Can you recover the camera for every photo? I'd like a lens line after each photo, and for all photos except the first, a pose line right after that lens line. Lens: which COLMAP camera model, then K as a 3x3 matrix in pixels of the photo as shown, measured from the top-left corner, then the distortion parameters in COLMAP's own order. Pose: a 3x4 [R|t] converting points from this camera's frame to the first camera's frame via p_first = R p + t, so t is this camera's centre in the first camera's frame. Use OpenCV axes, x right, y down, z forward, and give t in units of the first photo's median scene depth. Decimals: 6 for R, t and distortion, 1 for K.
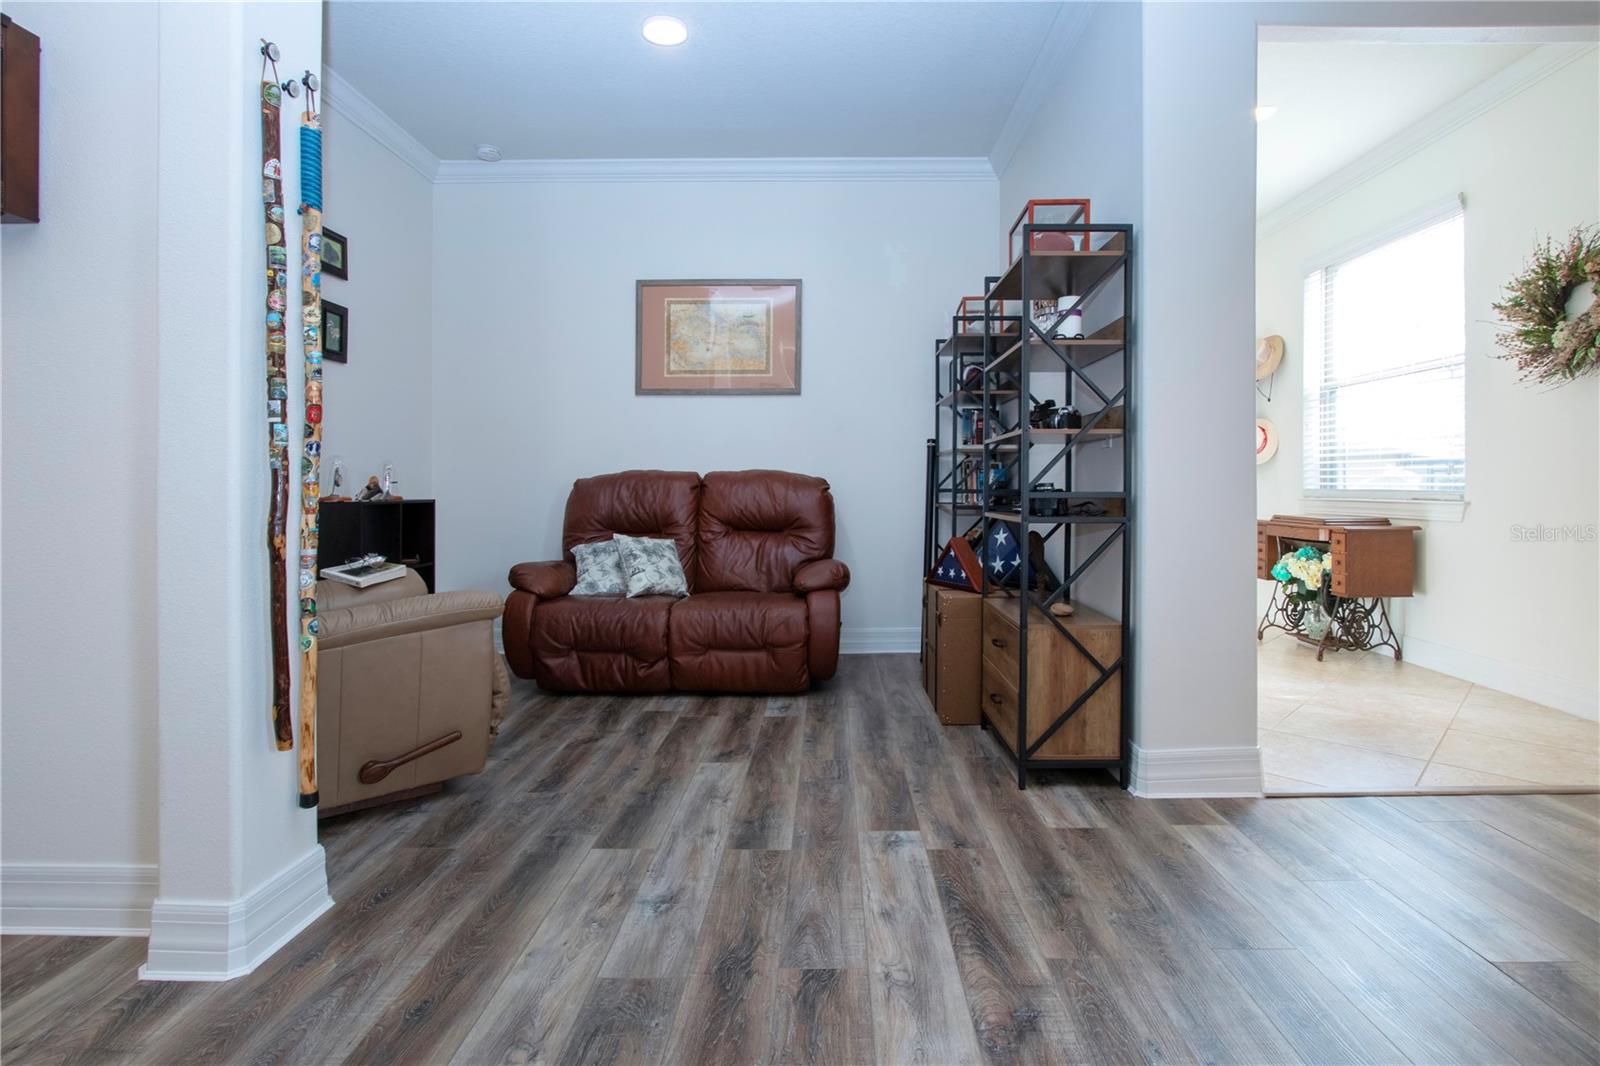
lens RADIAL K [[770.2, 0, 826.4], [0, 770.2, 486.0], [0, 0, 1]] dist [-0.018489, 0.000173]
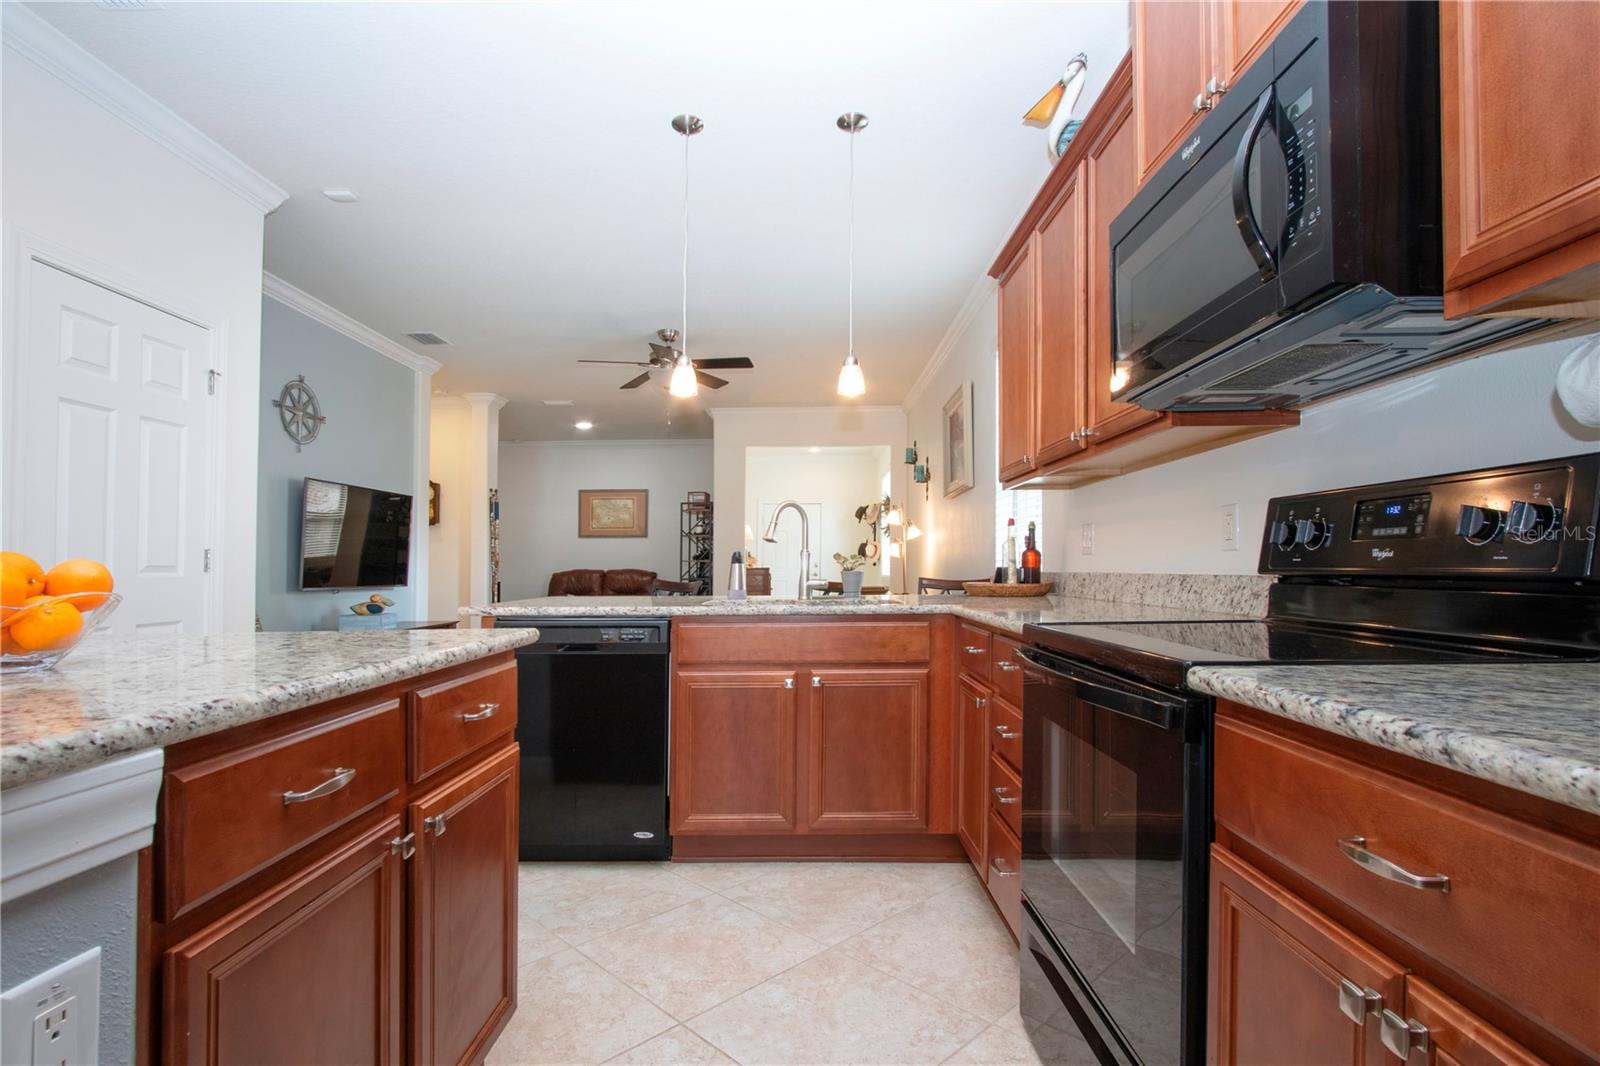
lens RADIAL K [[772.4, 0, 795.4], [0, 772.4, 562.2], [0, 0, 1]] dist [-0.009978, -0.000081]
pose [[0.999917, -0.009032, -0.009199, 0.519555], [0.008941, 0.999911, -0.009912, -0.014791], [0.009287, 0.009829, 0.999909, -1.615483]]
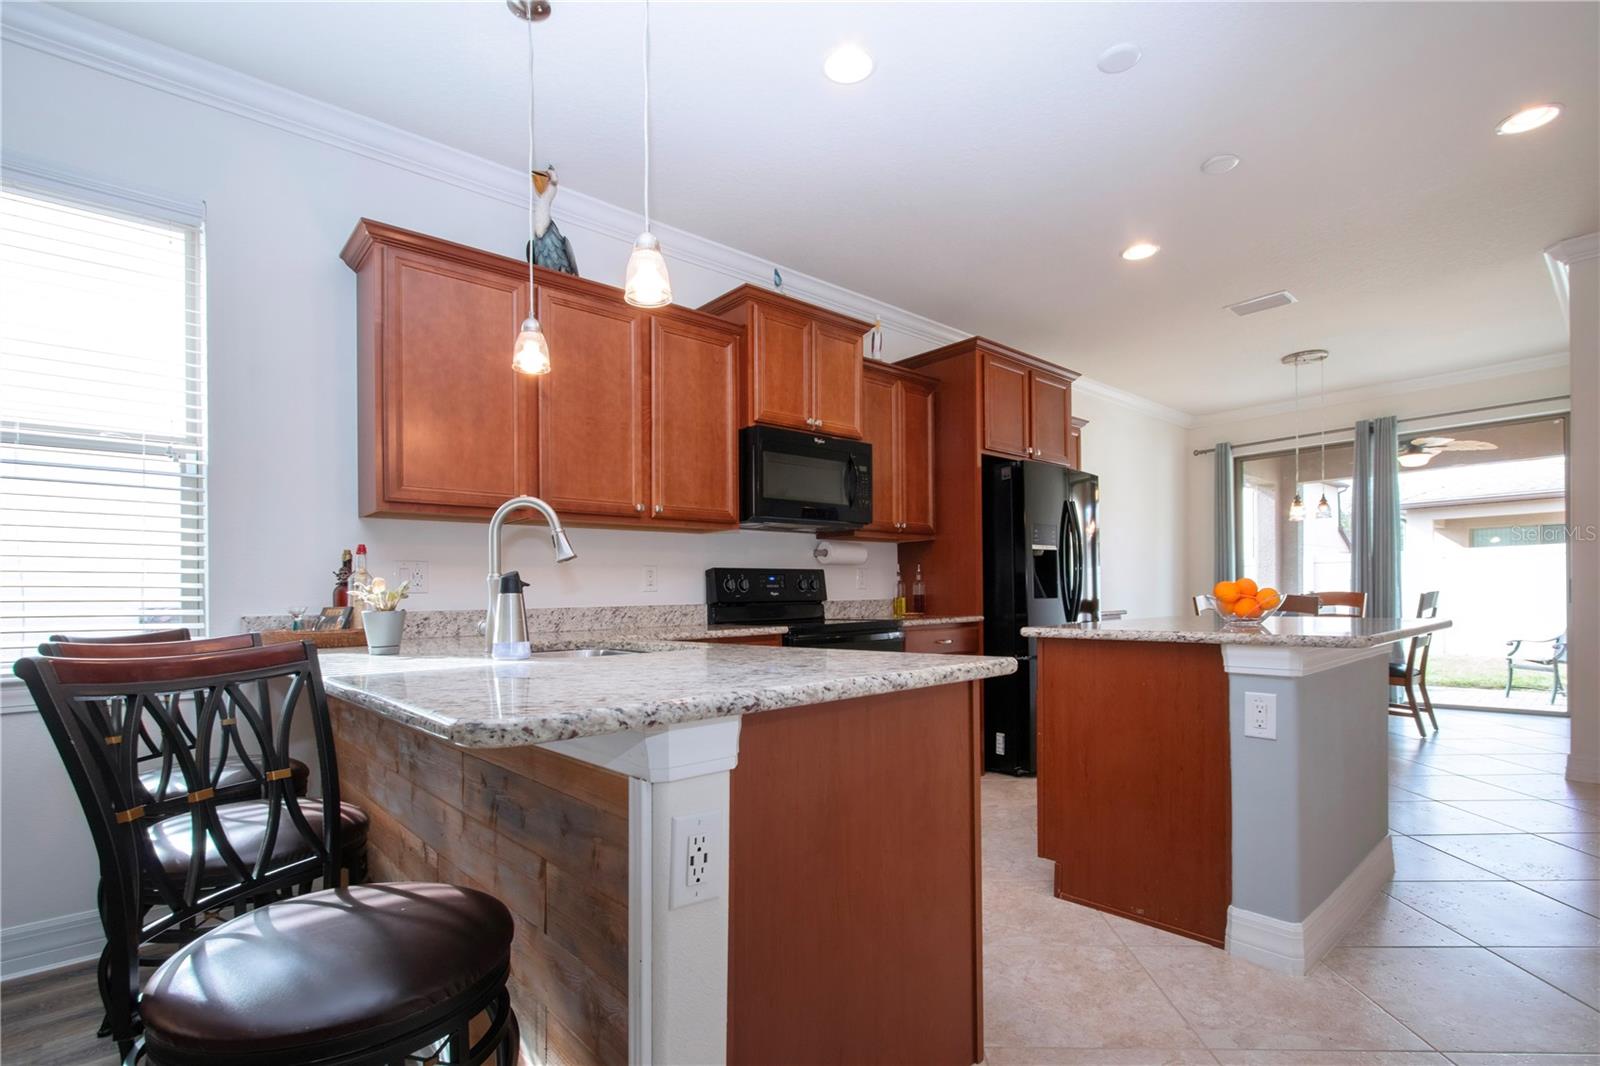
lens RADIAL K [[752.9, 0, 809.5], [0, 752.9, 600.3], [0, 0, 1]] dist [-0.006903, -0.000401]
pose [[-0.669877, 0.007451, 0.742435, -0.005109], [0.021739, 0.999718, 0.009582, -0.019593], [-0.742154, 0.022559, -0.669850, -0.594526]]
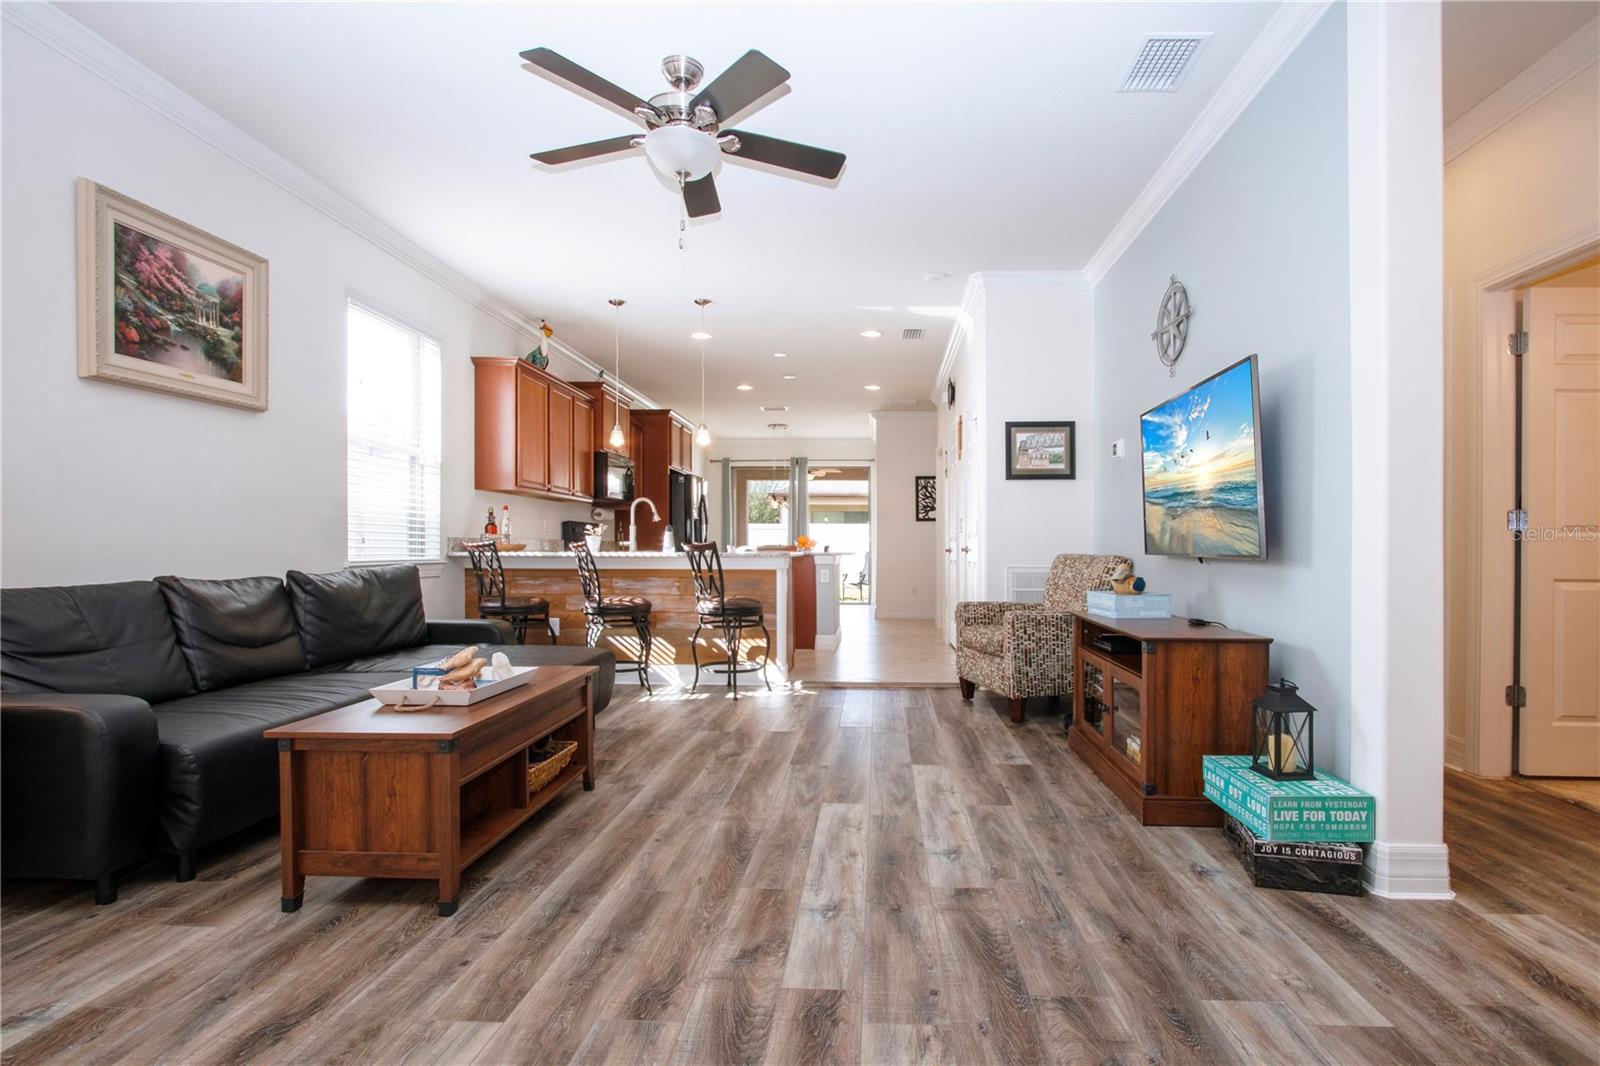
lens RADIAL K [[761.2, 0, 846.9], [0, 761.2, 534.1], [0, 0, 1]] dist [-0.022582, -0.000198]
pose [[-0.999363, -0.005492, 0.035260, 0.062416], [-0.005986, 0.999885, -0.013931, -0.000626], [-0.035179, -0.014133, -0.999281, 0.652991]]
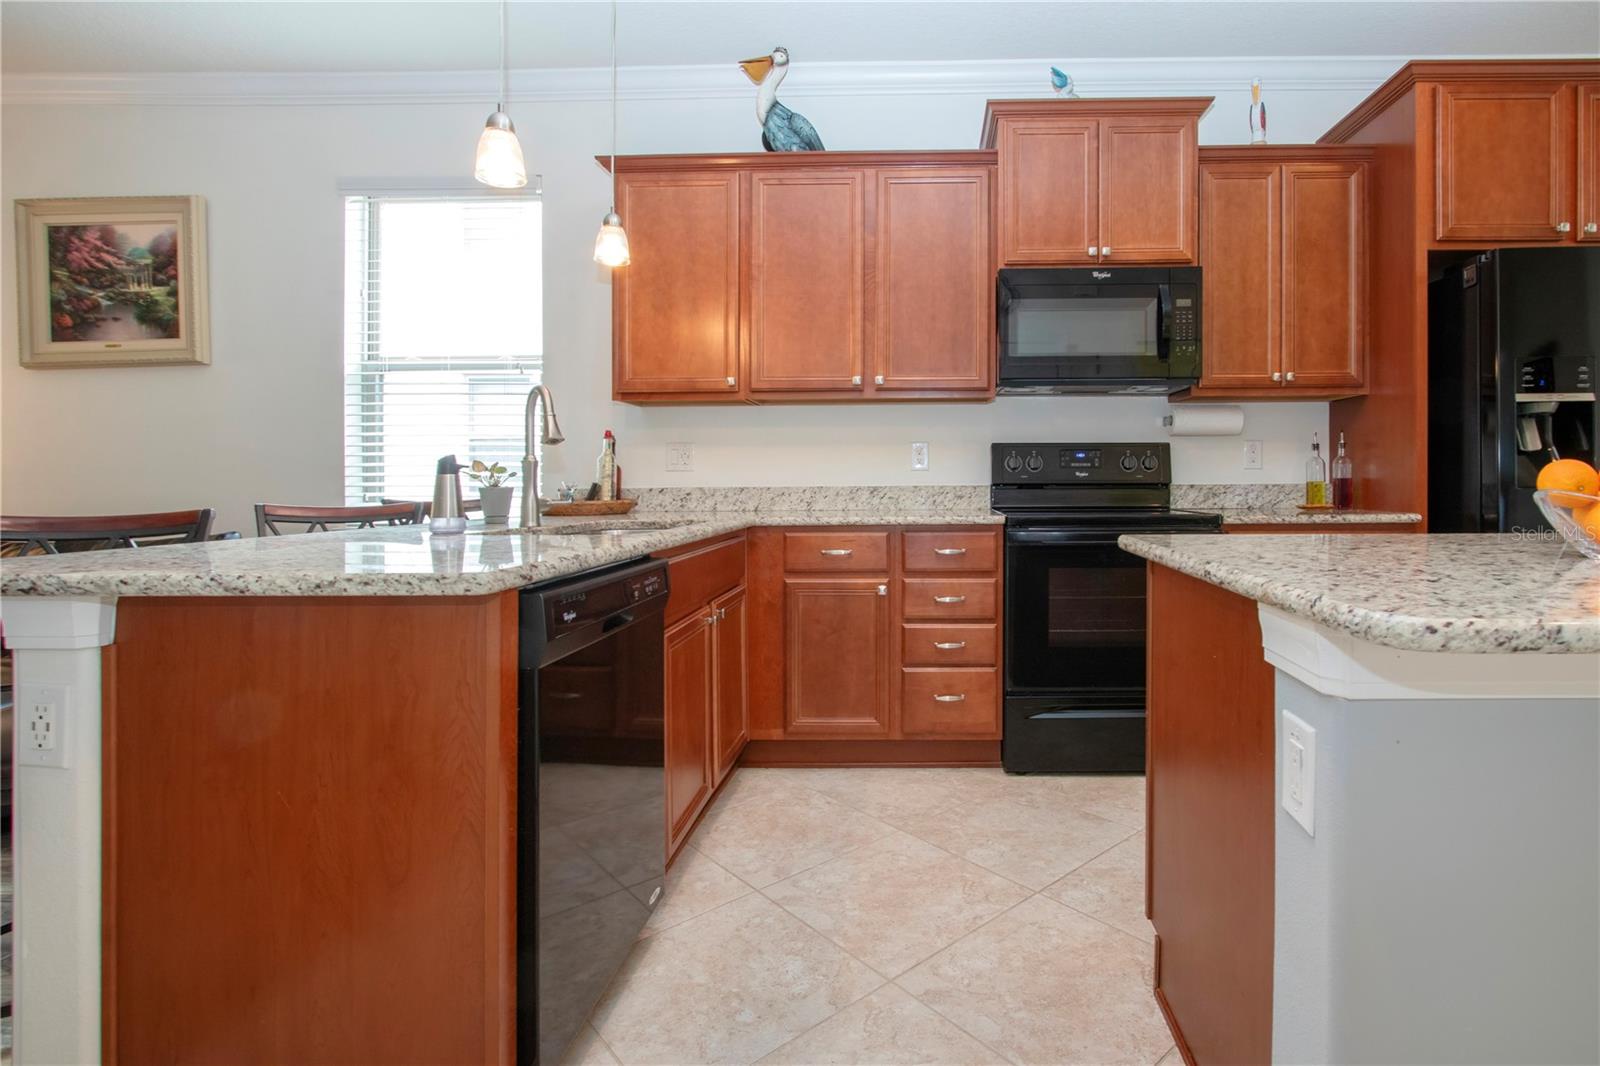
lens RADIAL K [[788.0, 0, 907.6], [0, 788.0, 490.2], [0, 0, 1]] dist [-0.025524, 0.017137]
pose [[0.021373, -0.016126, 0.999642, -0.071667], [0.009961, 0.999824, 0.015916, -0.017980], [-0.999722, 0.009617, 0.021530, -1.078770]]
